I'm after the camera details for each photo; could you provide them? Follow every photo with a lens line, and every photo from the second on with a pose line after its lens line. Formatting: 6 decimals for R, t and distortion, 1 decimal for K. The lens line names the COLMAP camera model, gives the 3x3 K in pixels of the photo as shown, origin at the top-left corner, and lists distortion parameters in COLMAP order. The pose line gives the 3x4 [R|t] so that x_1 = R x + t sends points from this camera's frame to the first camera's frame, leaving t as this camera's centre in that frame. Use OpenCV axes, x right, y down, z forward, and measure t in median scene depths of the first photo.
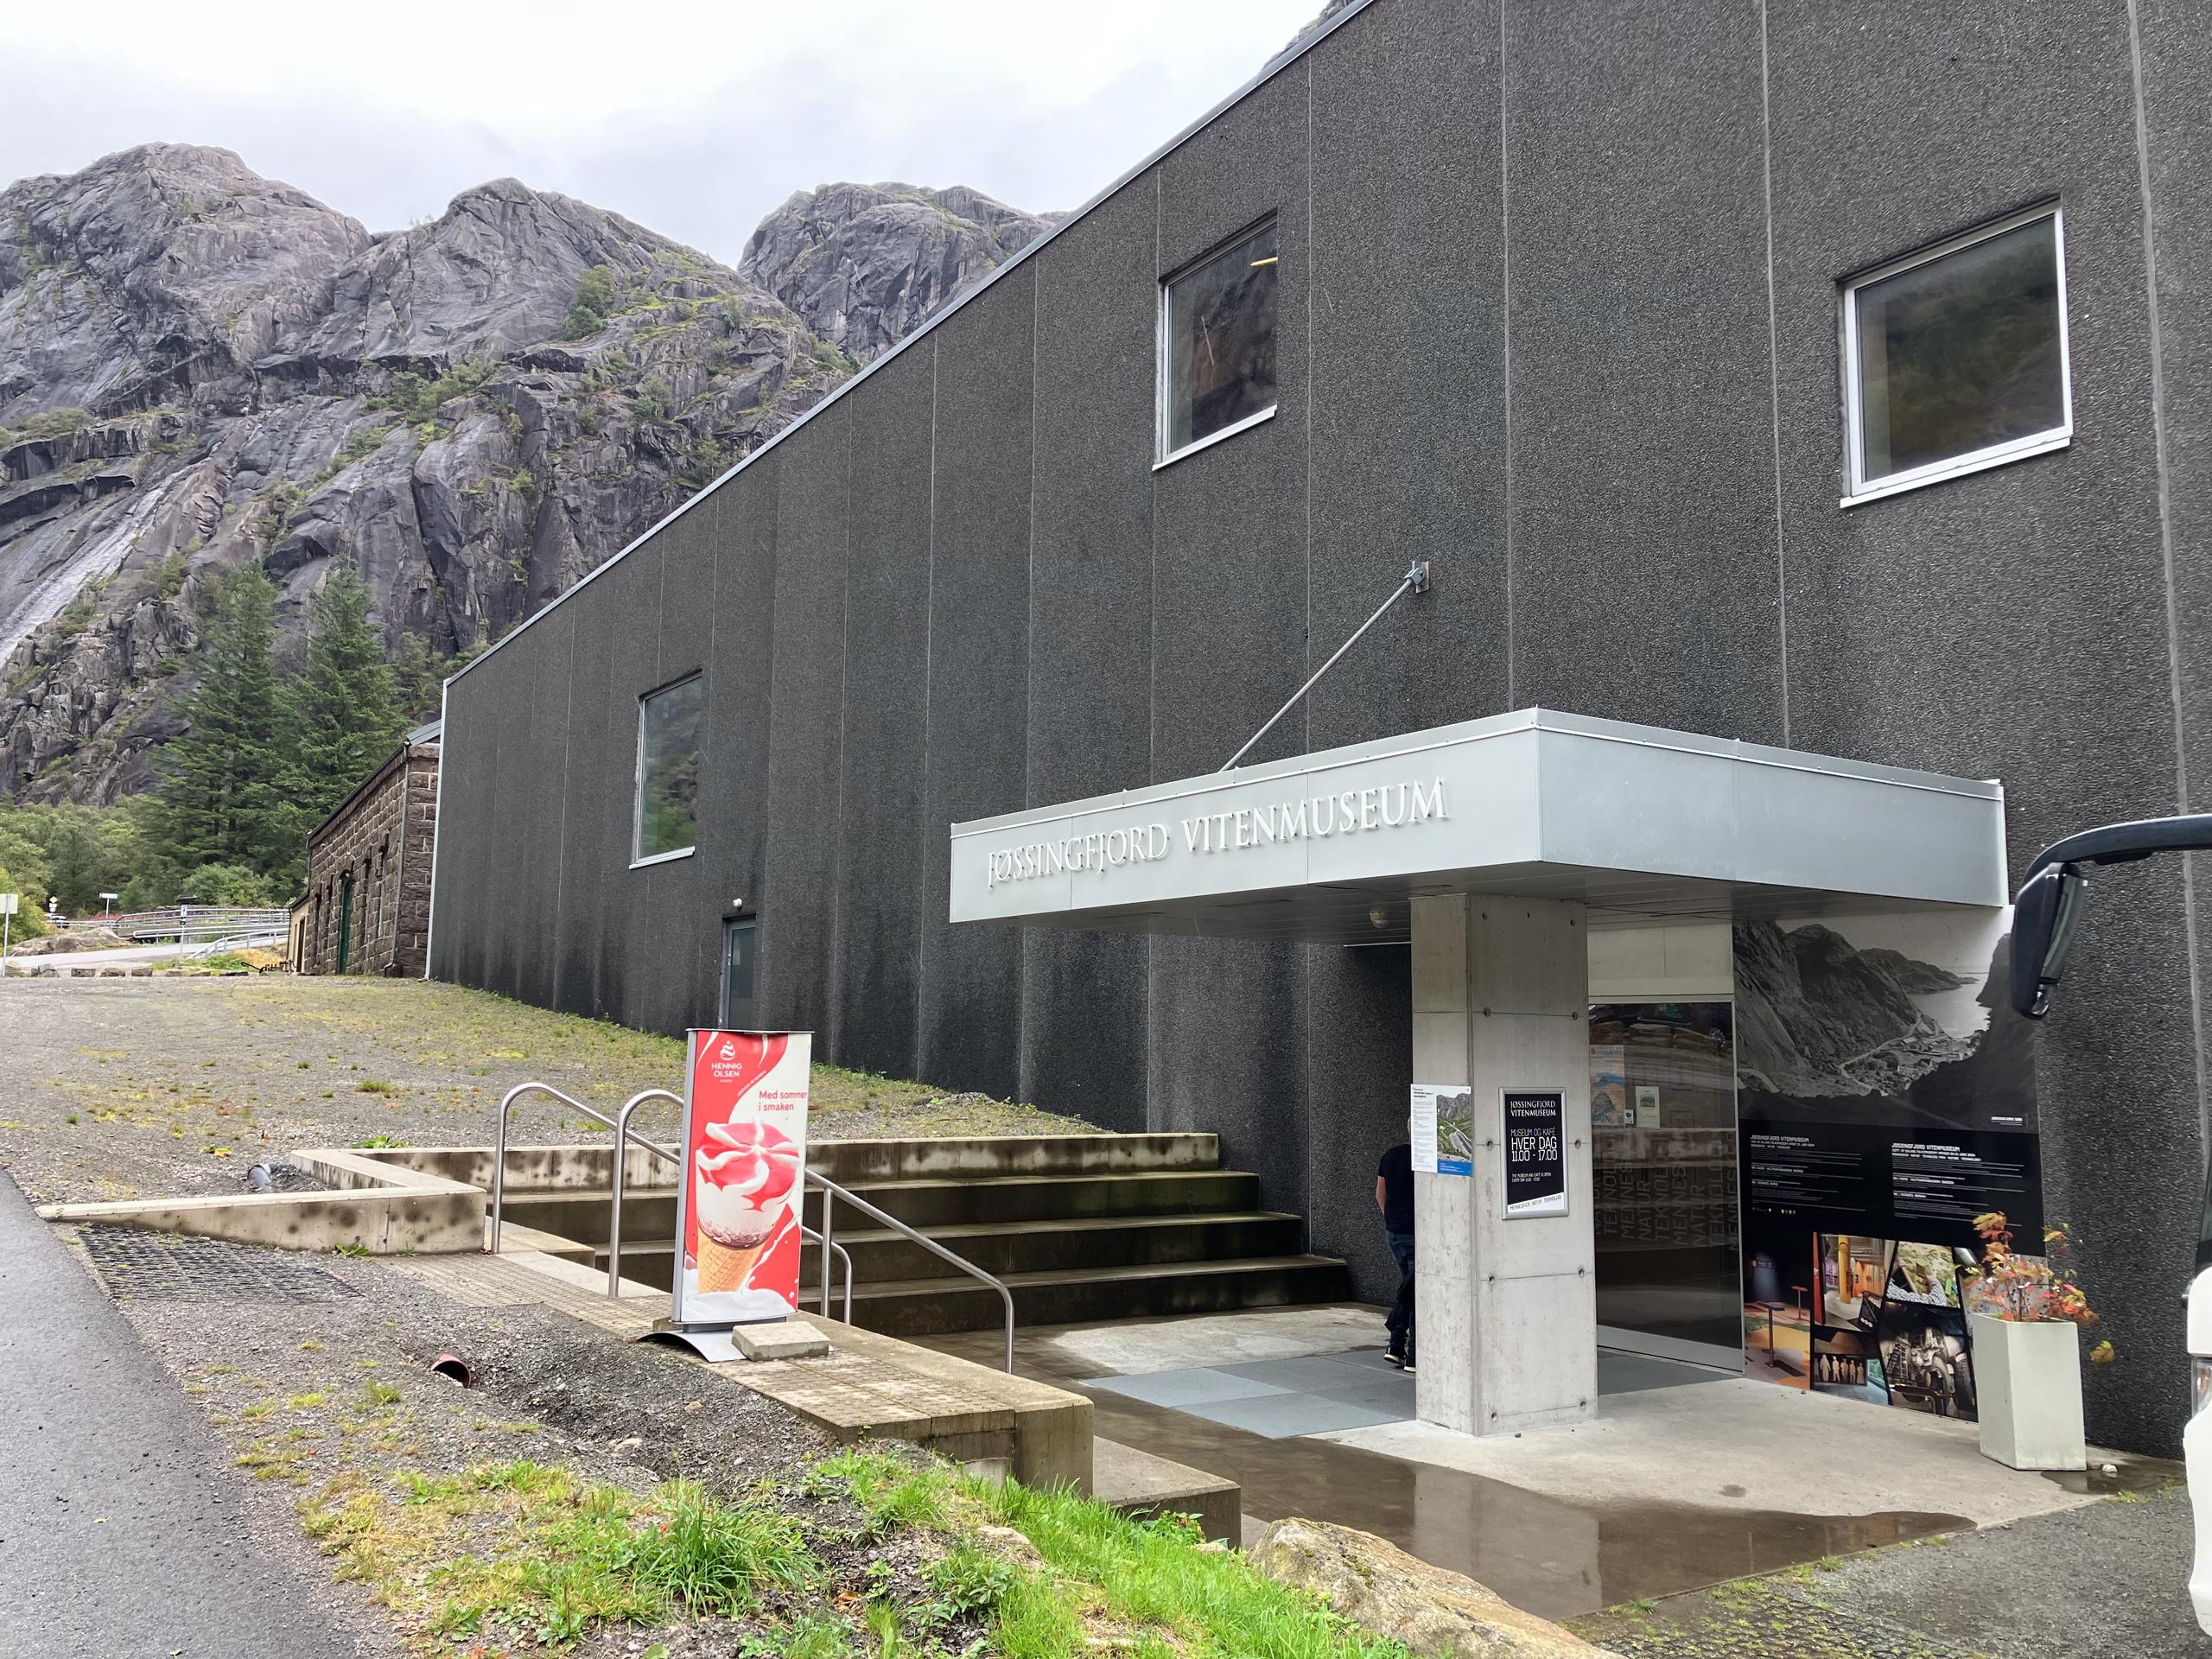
lens RADIAL K [[1787.4, 0, 1127.4], [0, 1787.4, 830.5], [0, 0, 1]] dist [0.016324, -0.015355]
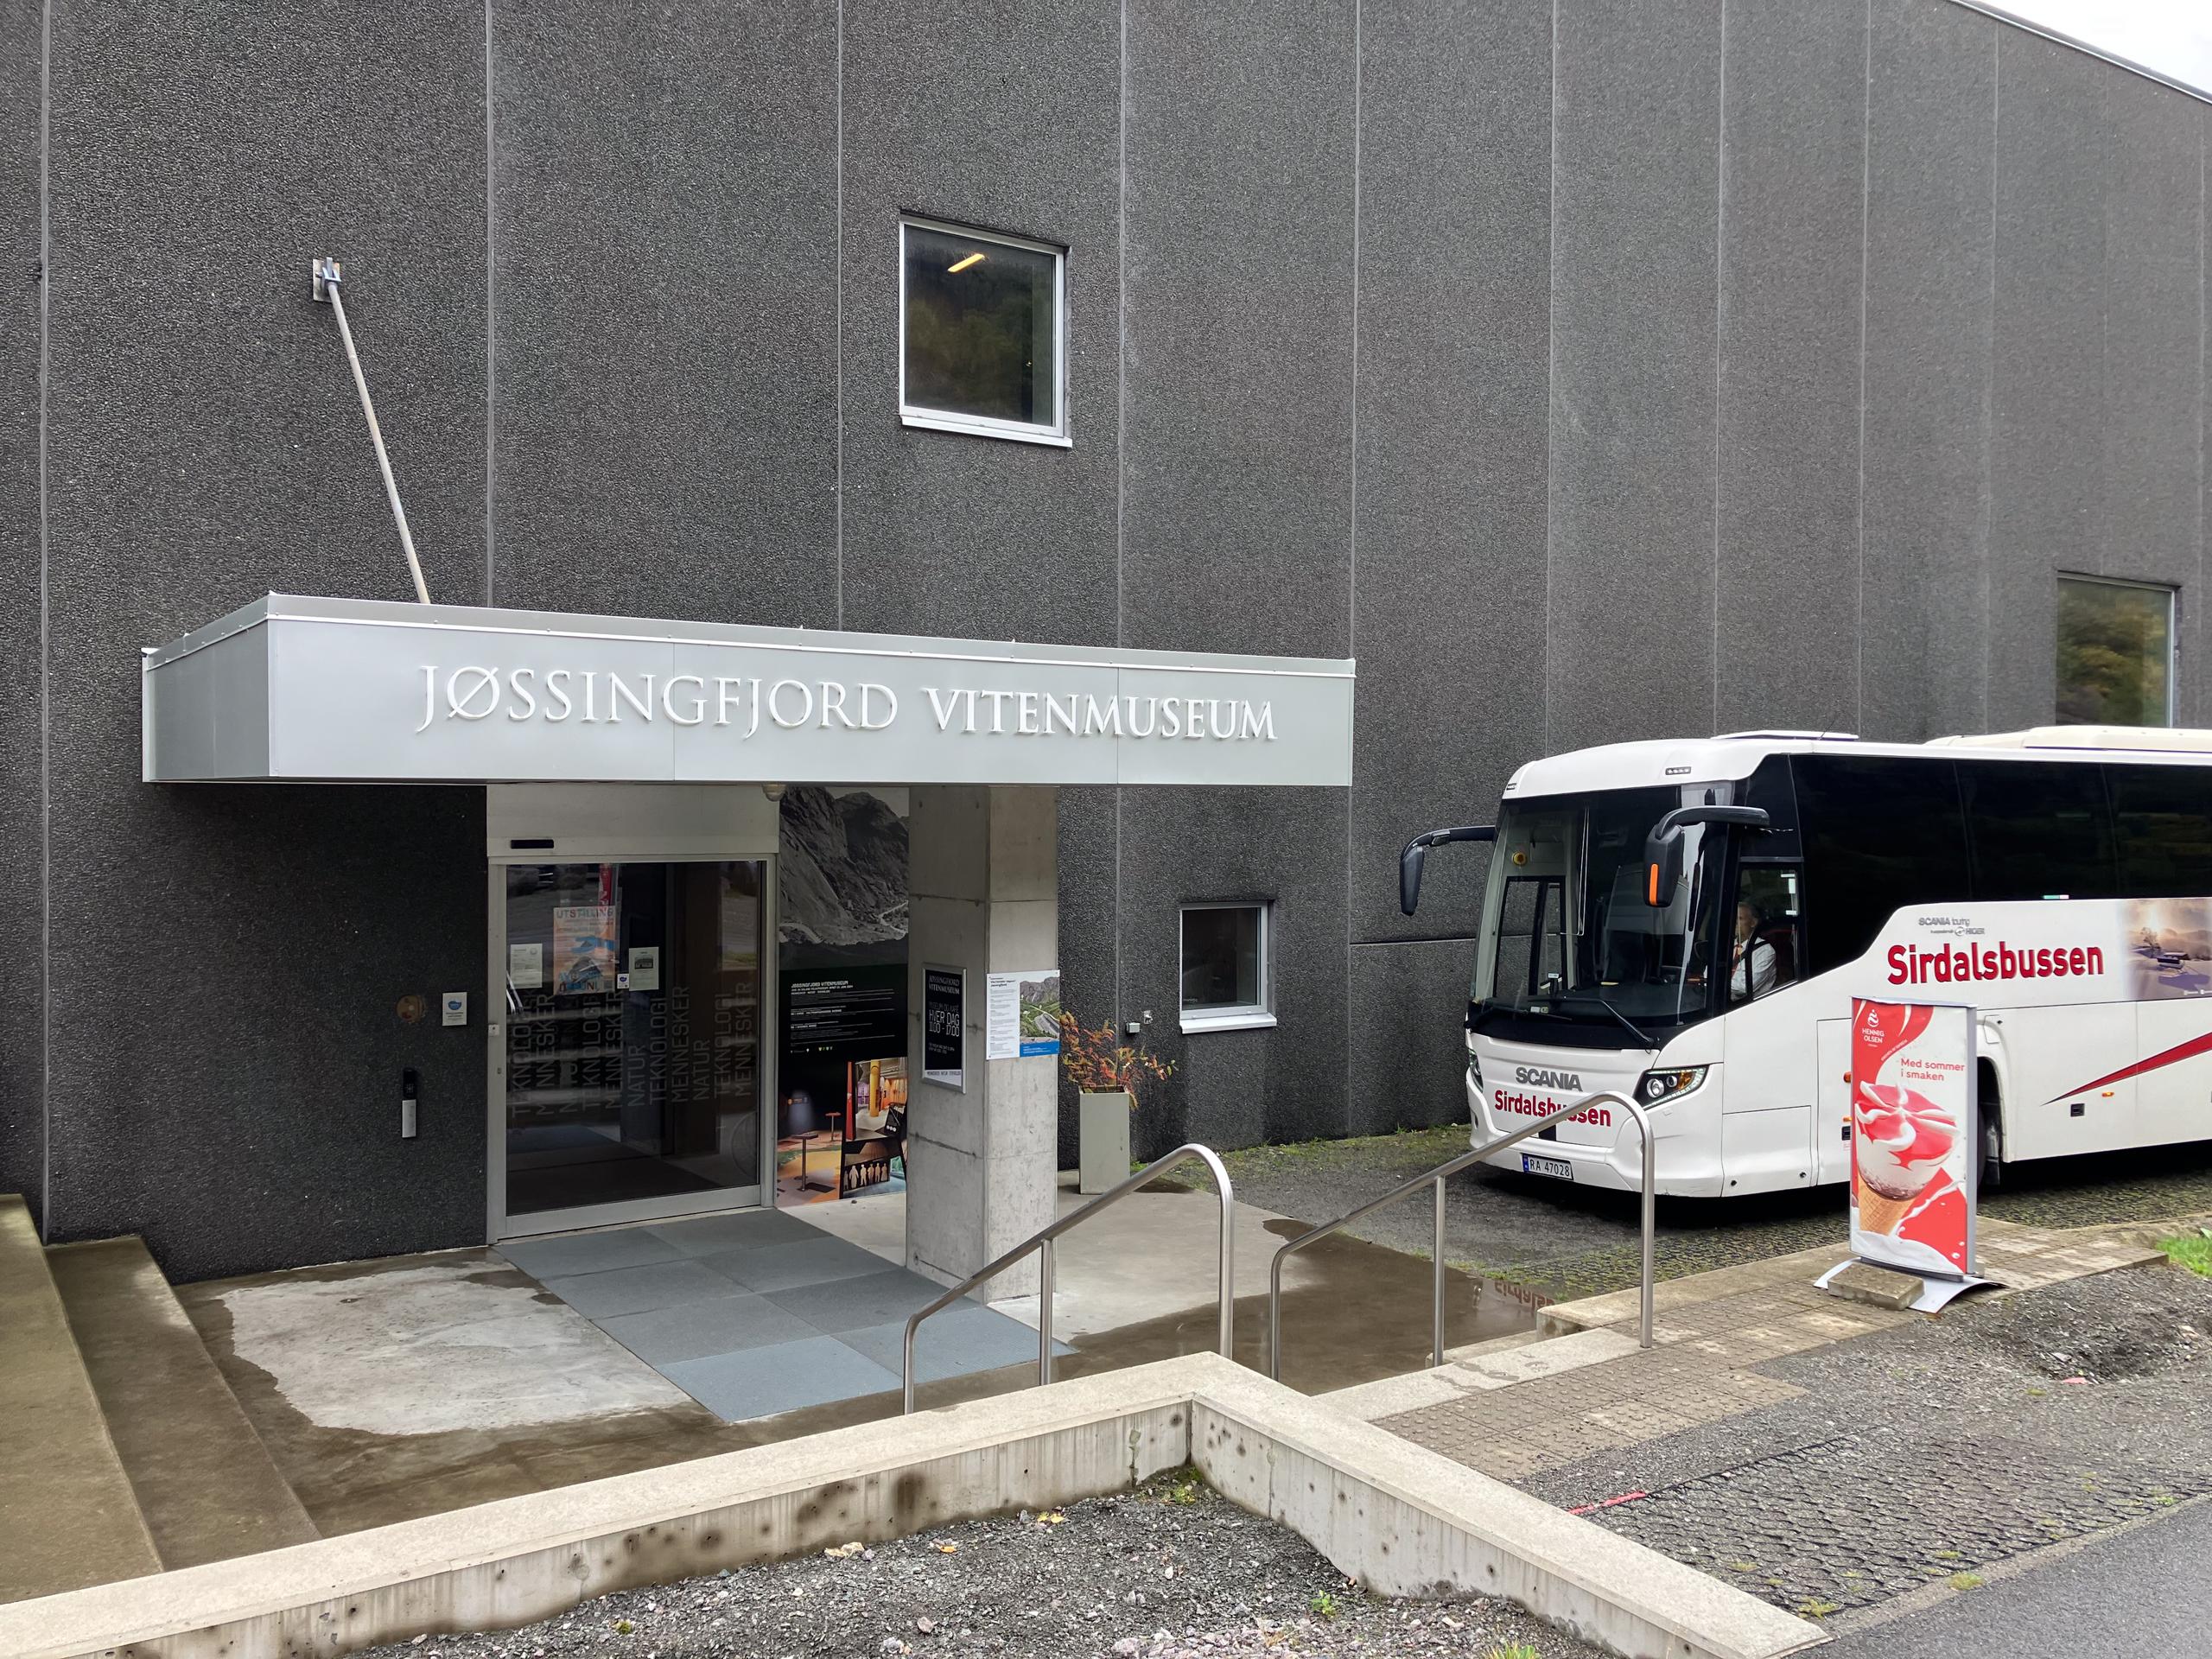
lens RADIAL K [[1787.4, 0, 1120.5], [0, 1787.4, 819.3], [0, 0, 1]] dist [0.016324, -0.015355]
pose [[-0.005135, -0.026682, 0.999631, -0.307982], [-0.125547, 0.991751, 0.025827, 0.008454], [-0.992074, -0.125368, -0.008443, 0.354046]]
